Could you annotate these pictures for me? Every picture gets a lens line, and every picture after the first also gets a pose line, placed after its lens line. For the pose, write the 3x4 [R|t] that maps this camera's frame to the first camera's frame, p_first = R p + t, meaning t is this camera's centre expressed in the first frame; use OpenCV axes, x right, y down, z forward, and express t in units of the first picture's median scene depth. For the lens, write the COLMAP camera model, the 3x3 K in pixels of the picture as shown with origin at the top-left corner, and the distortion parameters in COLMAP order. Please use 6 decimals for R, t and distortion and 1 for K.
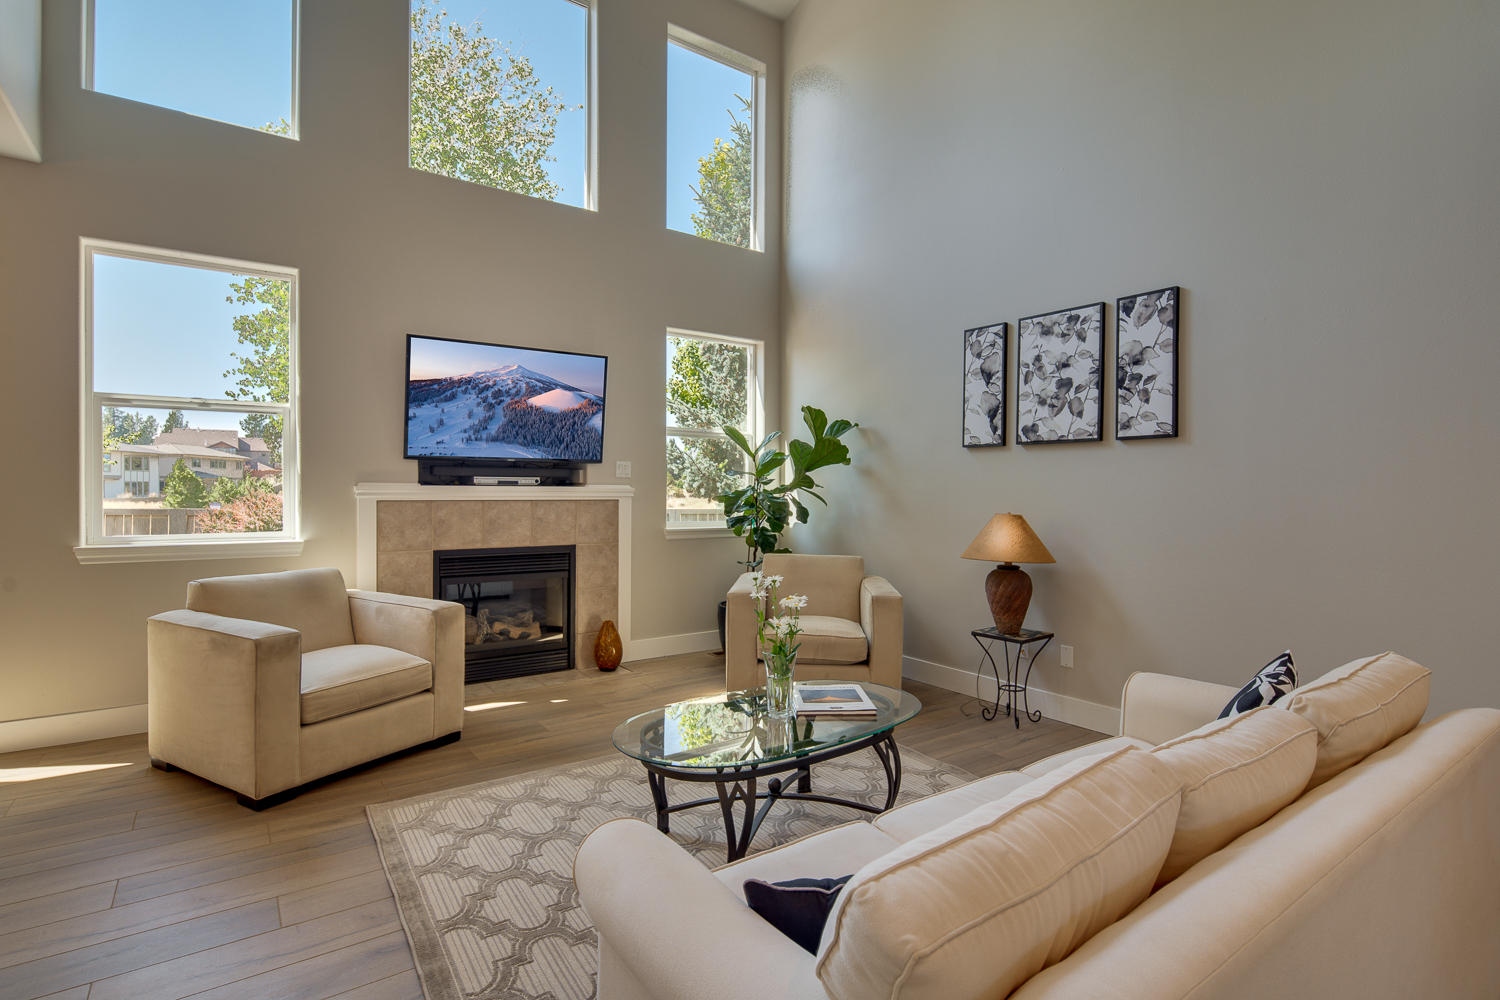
lens RADIAL K [[732.5, 0, 740.1], [0, 732.5, 494.5], [0, 0, 1]] dist [0.003724, 0.000270]
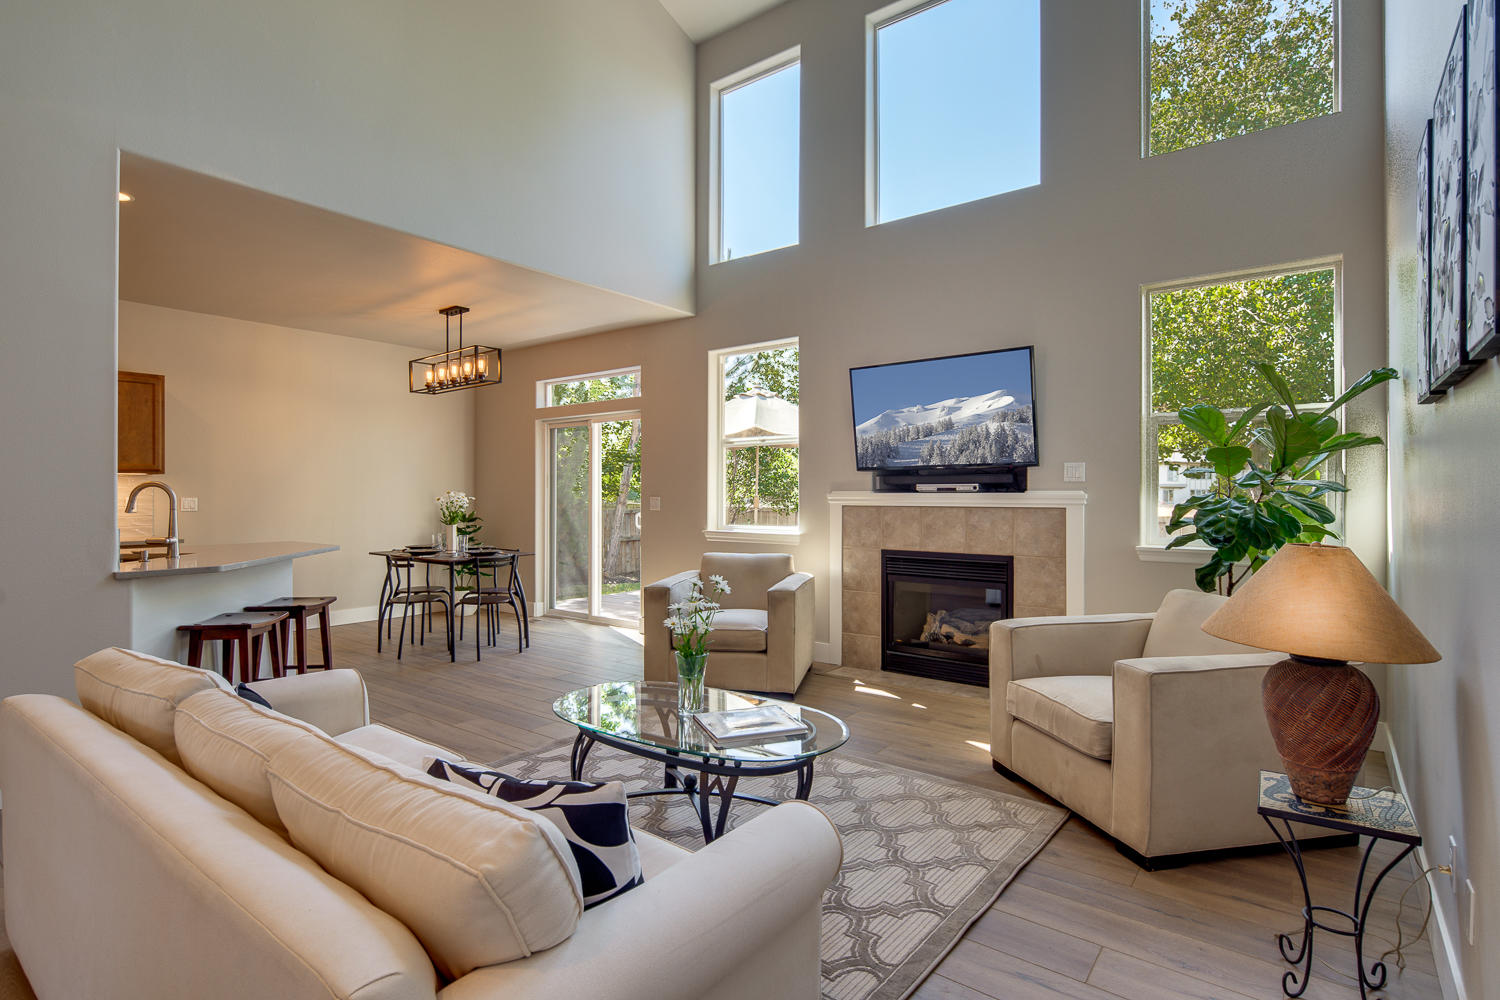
lens RADIAL K [[746.5, 0, 744.8], [0, 746.5, 491.4], [0, 0, 1]] dist [0.001552, -0.003953]
pose [[0.295786, -0.009282, -0.955209, 0.693158], [-0.003713, 0.999934, -0.010866, -0.001350], [0.955247, 0.006761, 0.295732, 0.485377]]
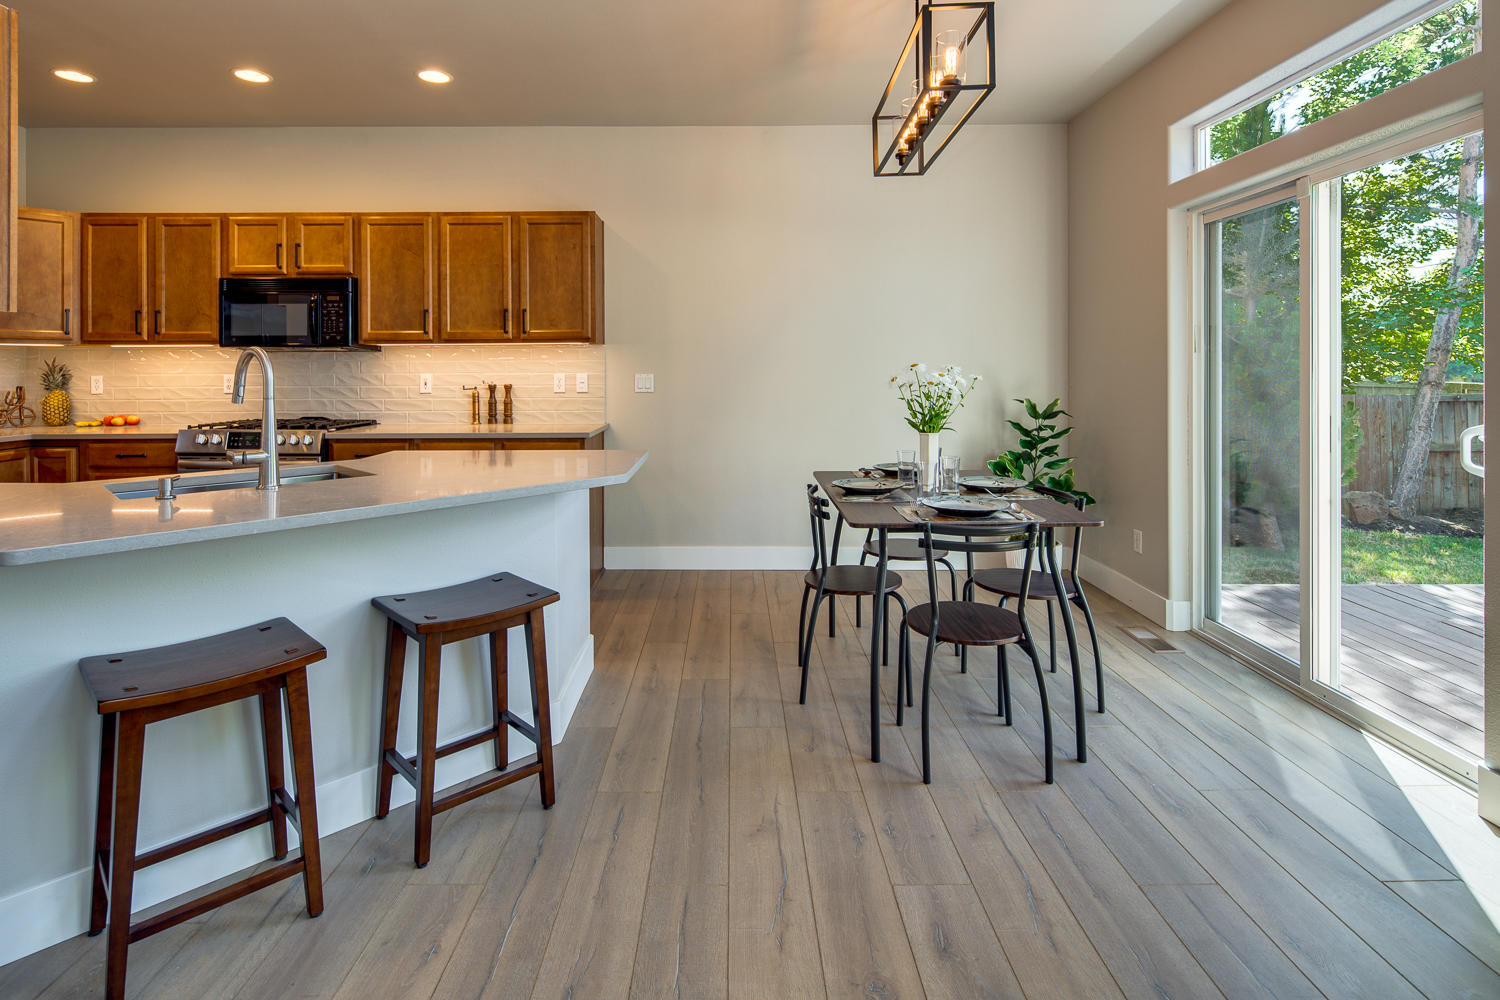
lens RADIAL K [[746.5, 0, 731.8], [0, 746.5, 369.5], [0, 0, 1]] dist [0.001552, -0.003953]
pose [[-0.584170, -0.003943, -0.811621, -0.250031], [-0.006641, 0.999978, -0.000078, -0.008130], [0.811604, 0.005344, -0.584184, 0.633869]]
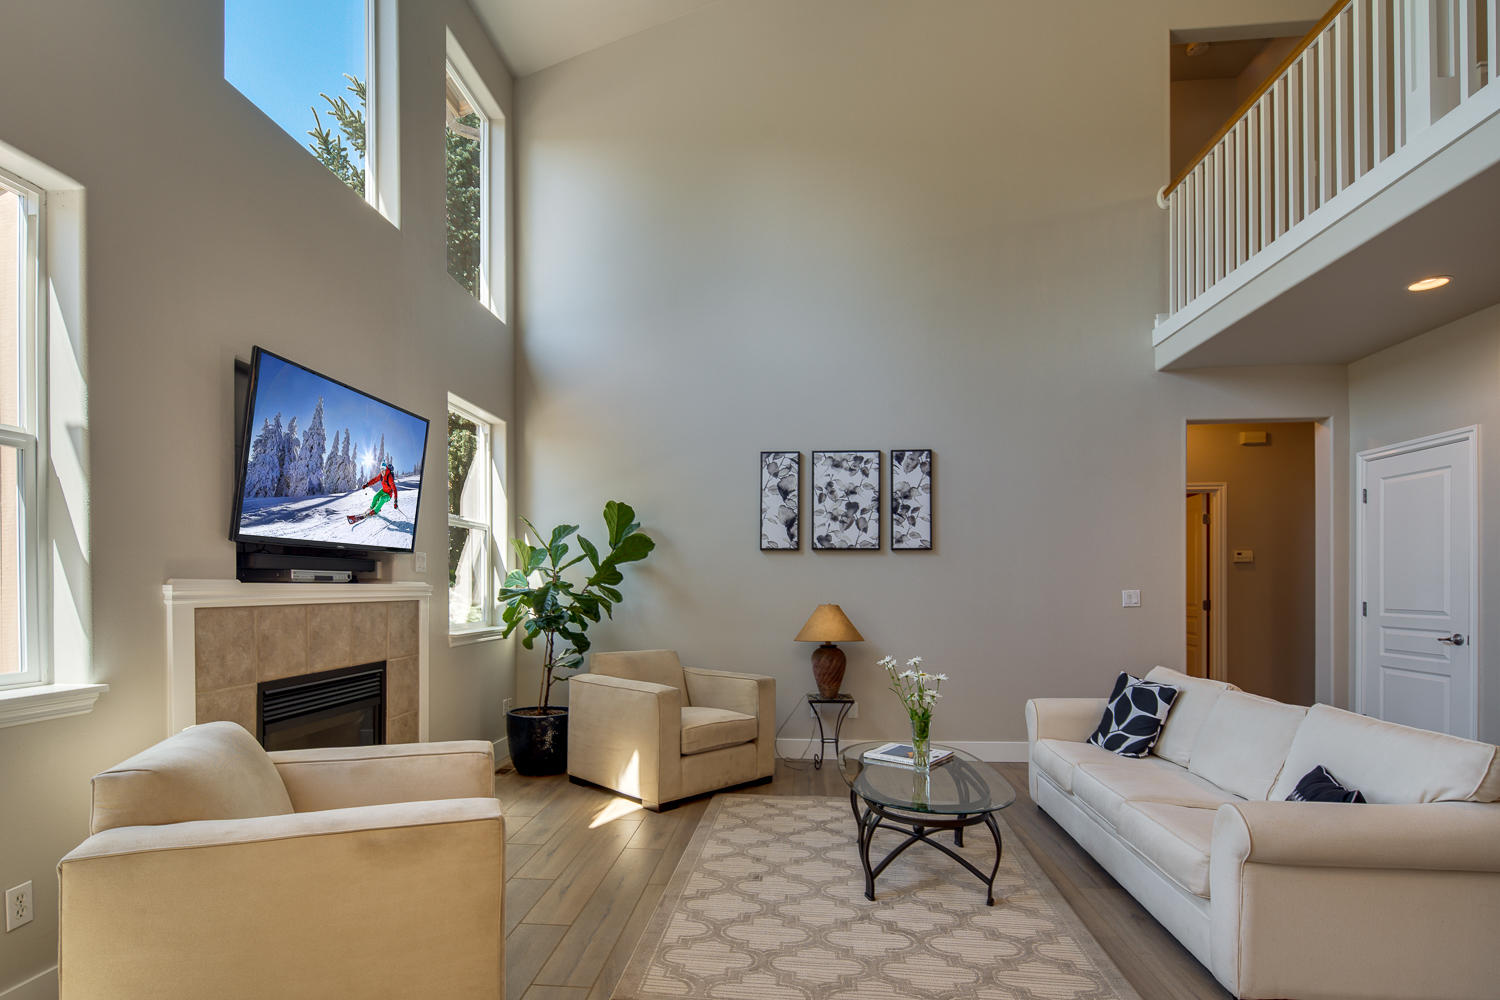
lens RADIAL K [[746.5, 0, 736.0], [0, 746.5, 587.5], [0, 0, 1]] dist [0.001552, -0.003953]
pose [[0.647396, -0.005837, 0.762131, -0.701812], [0.008453, 0.999964, 0.000478, -0.005255], [-0.762107, 0.006133, 0.647423, 0.270482]]
